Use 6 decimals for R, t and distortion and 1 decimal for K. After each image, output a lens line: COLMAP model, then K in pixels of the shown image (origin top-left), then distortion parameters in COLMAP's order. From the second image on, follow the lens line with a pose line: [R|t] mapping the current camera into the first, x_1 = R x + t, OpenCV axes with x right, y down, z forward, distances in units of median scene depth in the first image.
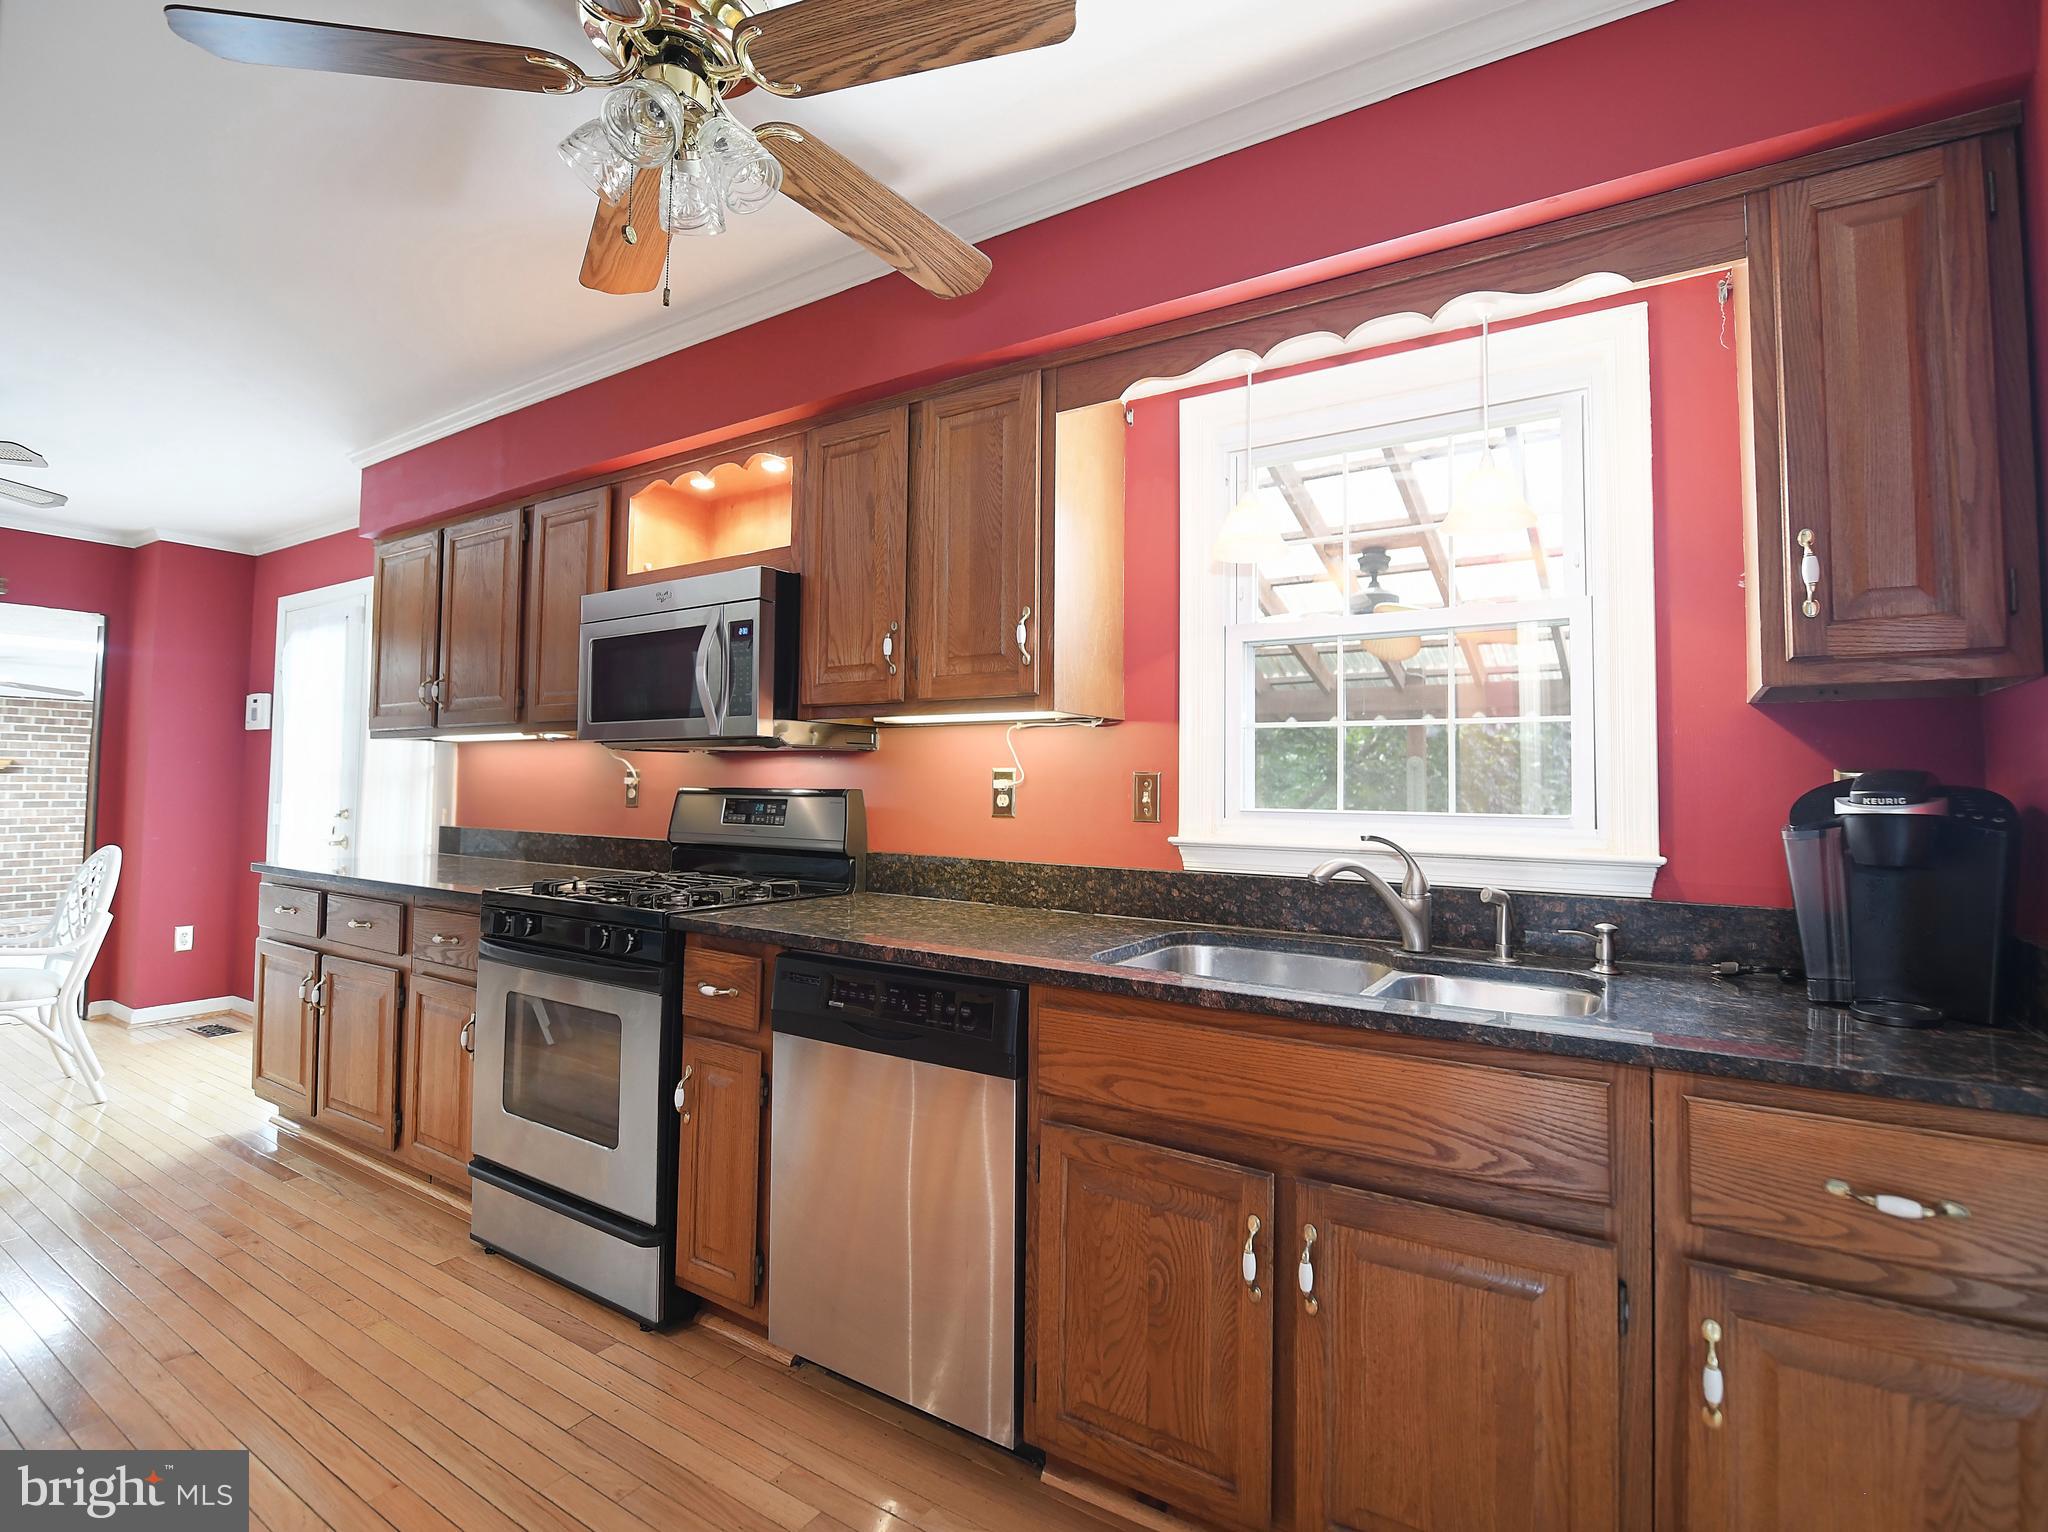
lens RADIAL K [[942.3, 0, 1025.0], [0, 942.3, 758.2], [0, 0, 1]] dist [-0.004414, -0.000777]
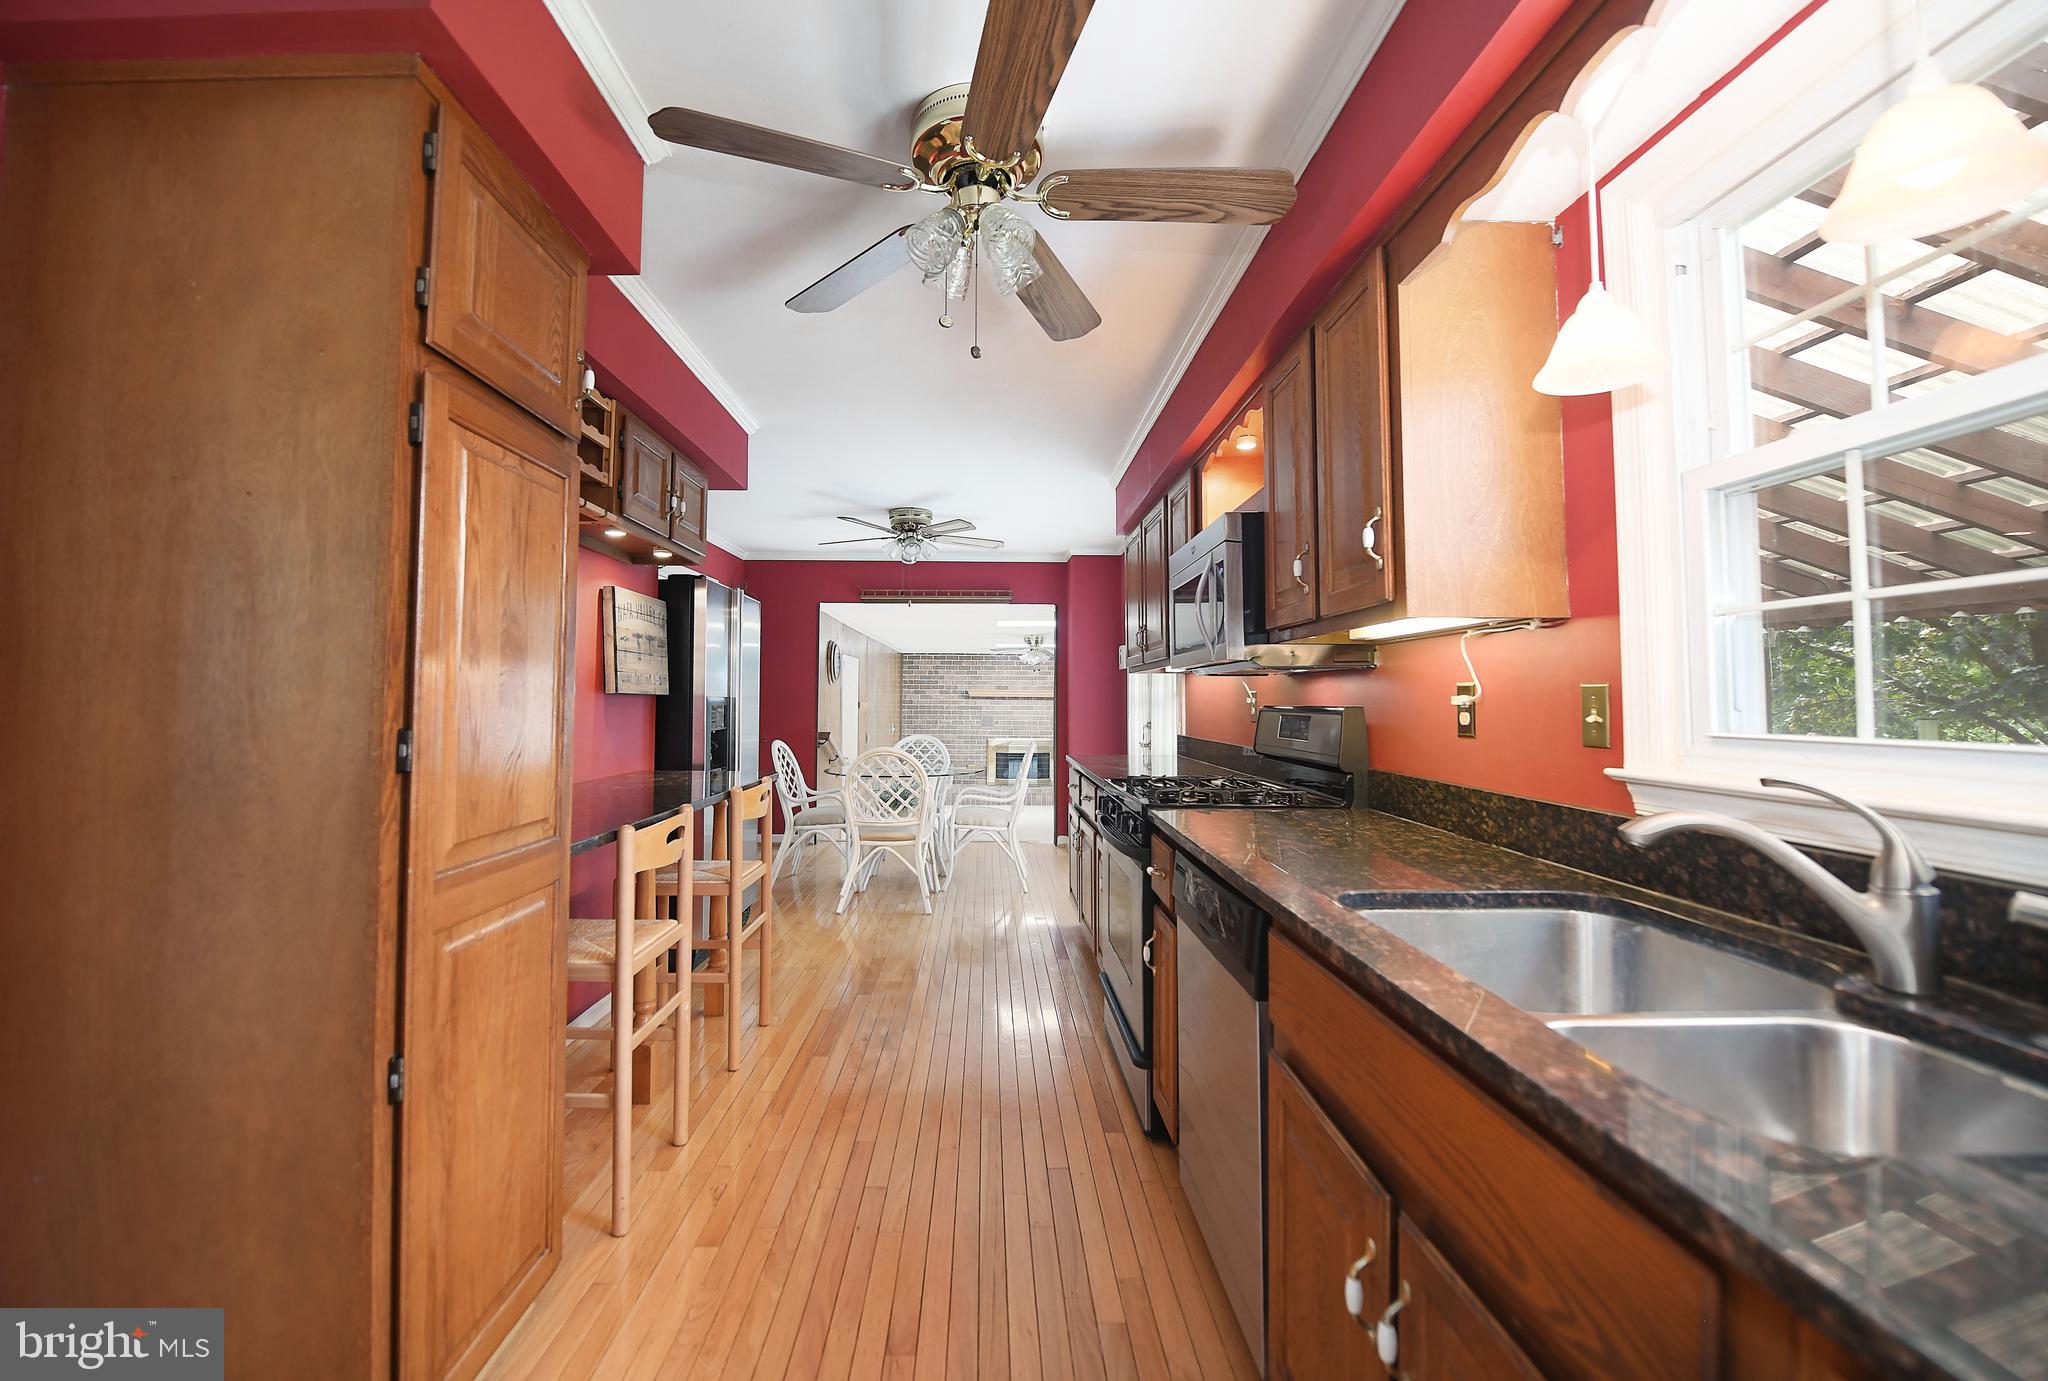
lens RADIAL K [[827.6, 0, 1021.1], [0, 827.6, 675.8], [0, 0, 1]] dist [0.001019, -0.000002]
pose [[0.567746, -0.033865, -0.822507, 0.412993], [0.028498, 0.999363, -0.021476, 0.010093], [0.822710, -0.011247, 0.568350, 0.225713]]
